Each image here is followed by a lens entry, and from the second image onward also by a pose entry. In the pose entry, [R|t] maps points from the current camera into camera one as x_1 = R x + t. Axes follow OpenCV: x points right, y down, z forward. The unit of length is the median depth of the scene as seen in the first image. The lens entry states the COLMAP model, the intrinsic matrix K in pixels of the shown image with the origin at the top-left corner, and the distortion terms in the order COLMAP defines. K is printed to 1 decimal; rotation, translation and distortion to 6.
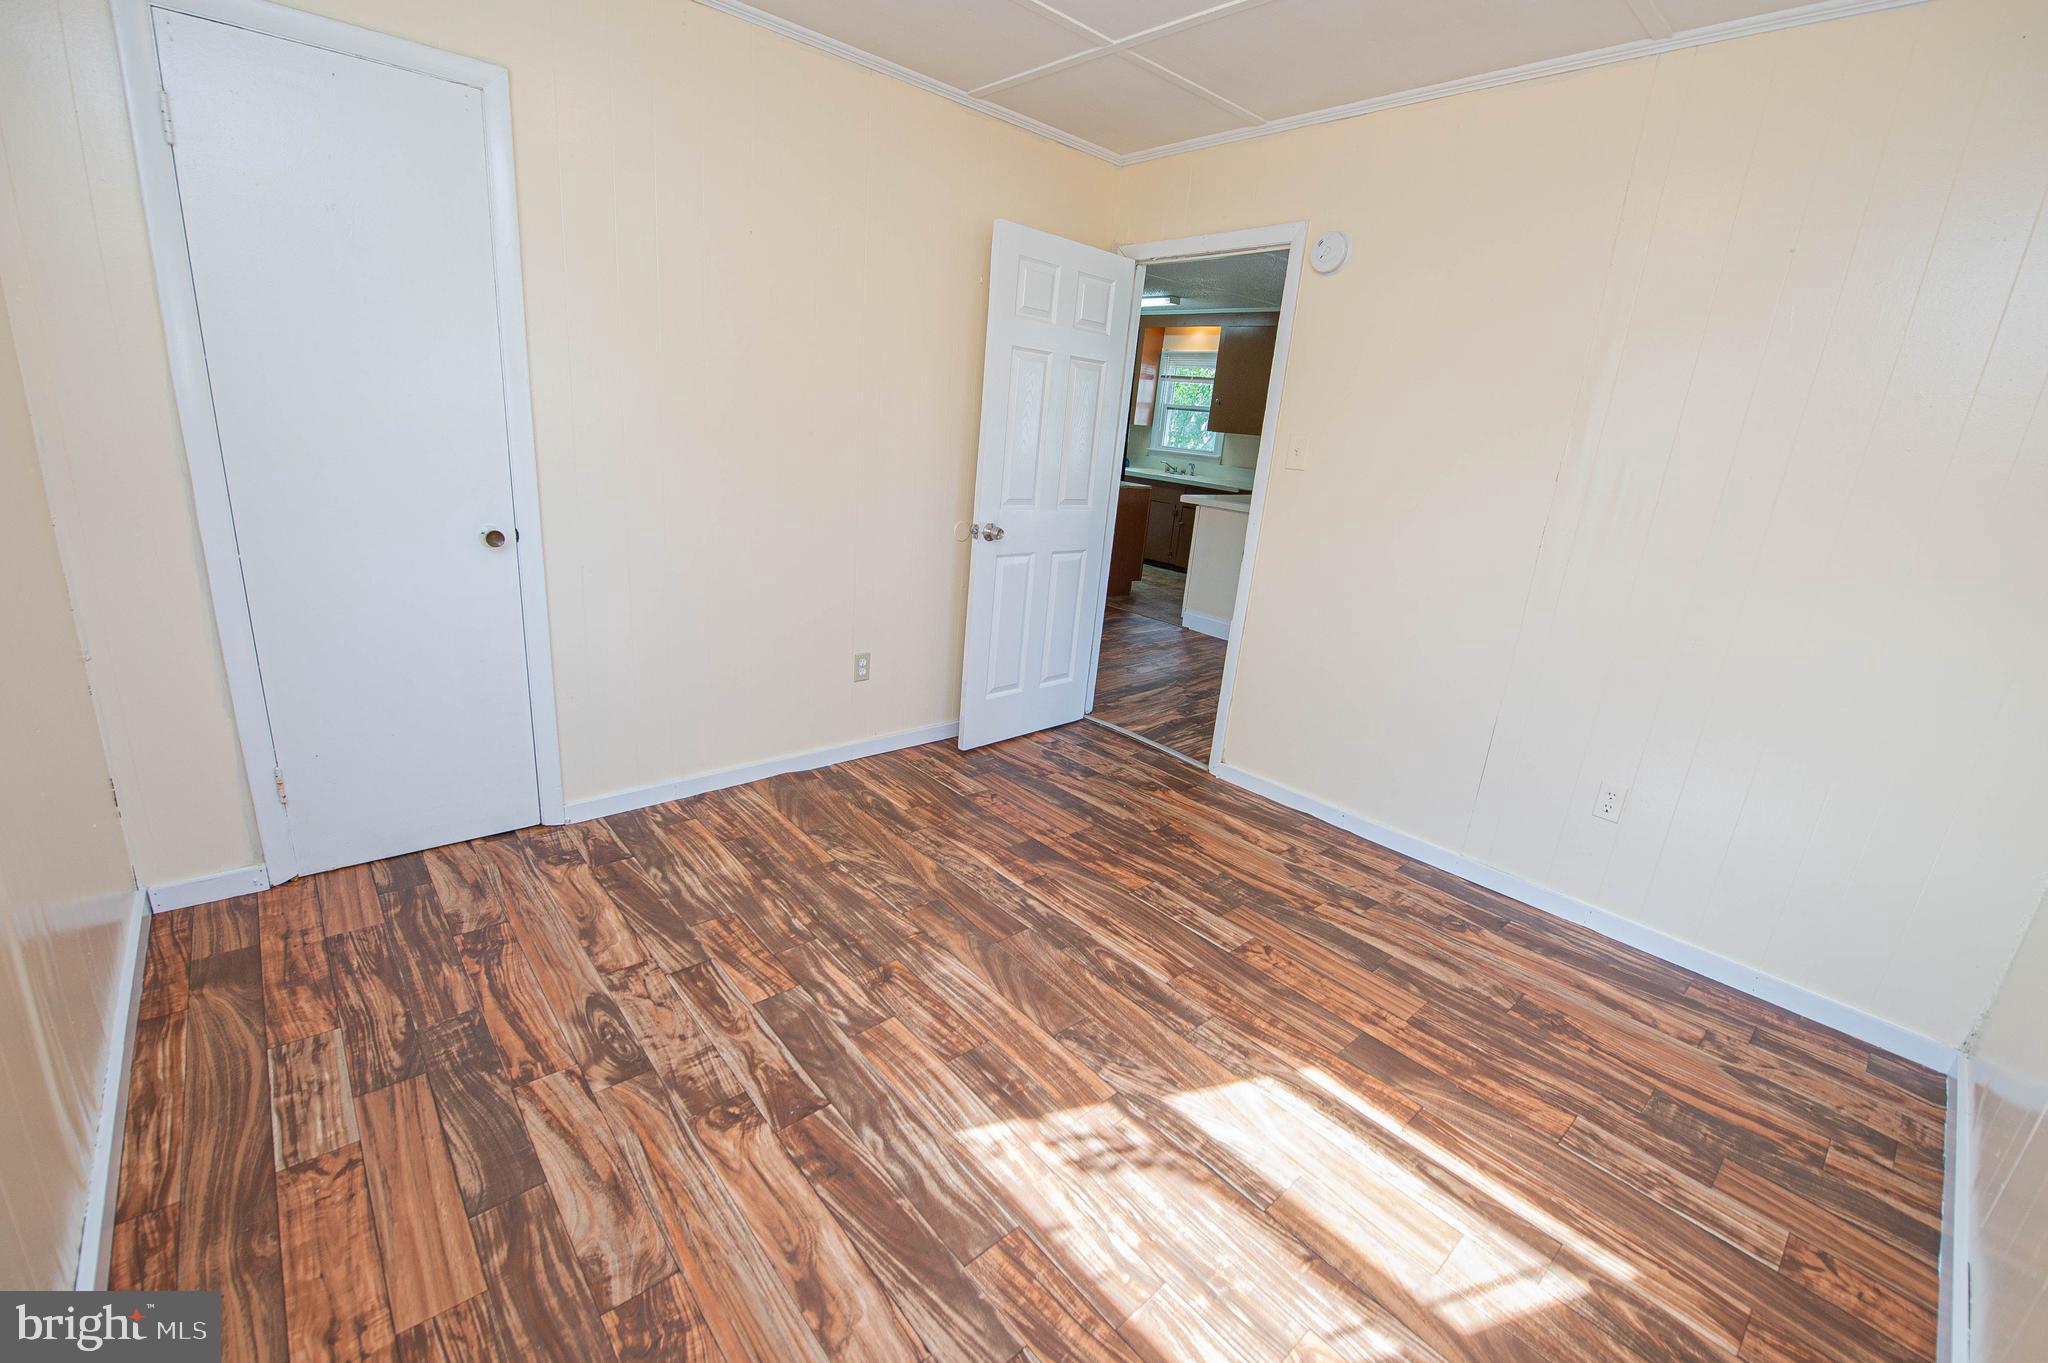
lens RADIAL K [[859.6, 0, 1014.3], [0, 859.6, 679.2], [0, 0, 1]] dist [-0.017951, -0.000421]
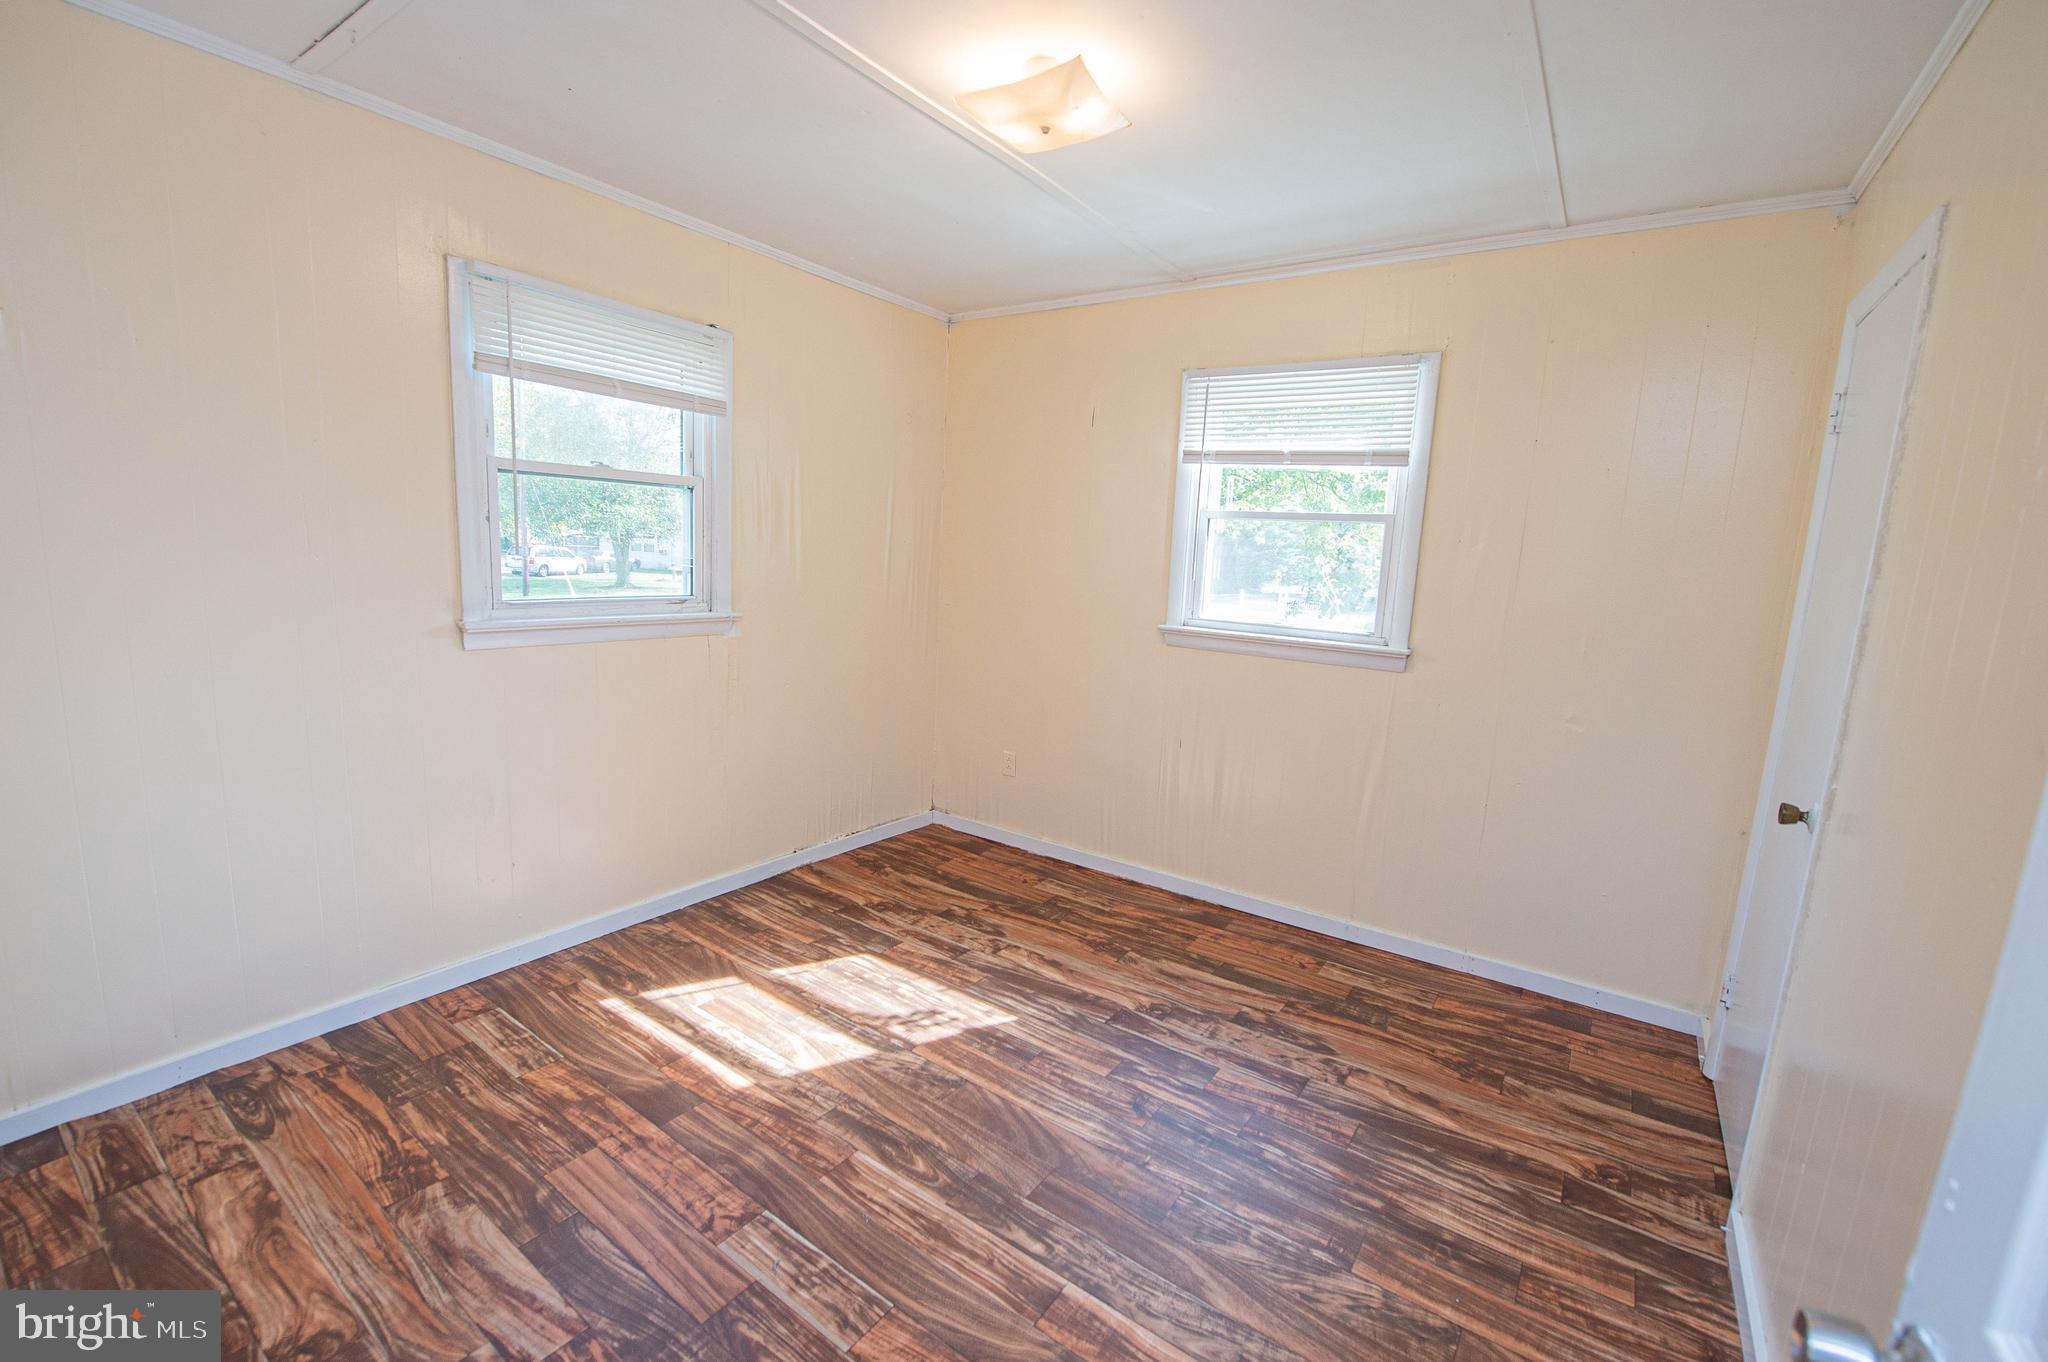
lens RADIAL K [[859.6, 0, 1014.3], [0, 859.6, 678.7], [0, 0, 1]] dist [-0.017951, -0.000421]
pose [[-0.964560, -0.087442, -0.248953, 0.315379], [-0.187165, 0.891785, 0.411933, -0.544009], [0.185992, 0.443930, -0.876546, 1.766477]]
